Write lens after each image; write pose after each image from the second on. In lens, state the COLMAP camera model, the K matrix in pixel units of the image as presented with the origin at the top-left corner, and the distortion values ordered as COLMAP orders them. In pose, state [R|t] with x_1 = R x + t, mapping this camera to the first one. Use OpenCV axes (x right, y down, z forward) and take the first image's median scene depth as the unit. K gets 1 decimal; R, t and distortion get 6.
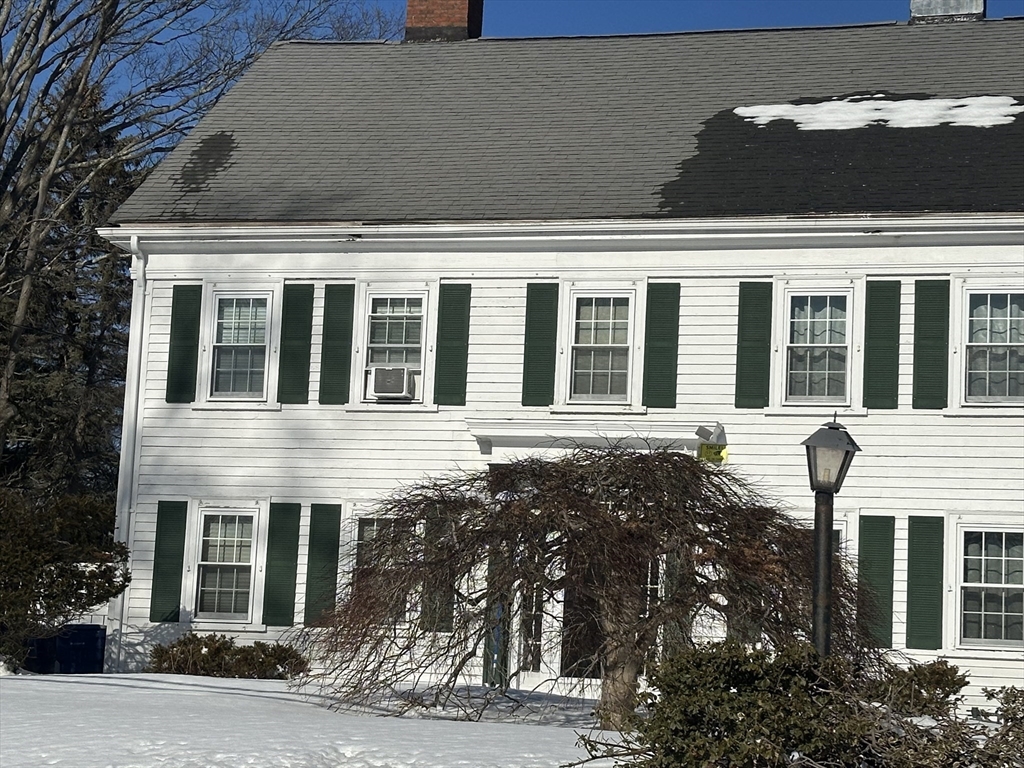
lens RADIAL K [[2295.0, 0, 509.2], [0, 2295.0, 382.4], [0, 0, 1]] dist [0.163739, 0.000000]
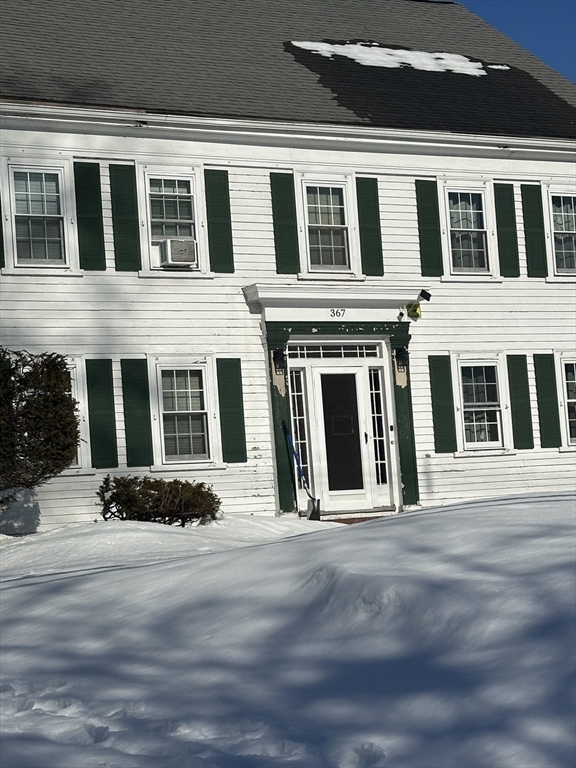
lens RADIAL K [[1721.3, 0, 289.9], [0, 1721.3, 386.0], [0, 0, 1]] dist [0.163739, 0.000000]
pose [[0.709881, -0.035726, 0.703415, -0.627921], [-0.004847, 0.998441, 0.055602, 0.018607], [-0.704305, -0.042880, 0.708601, 0.341247]]
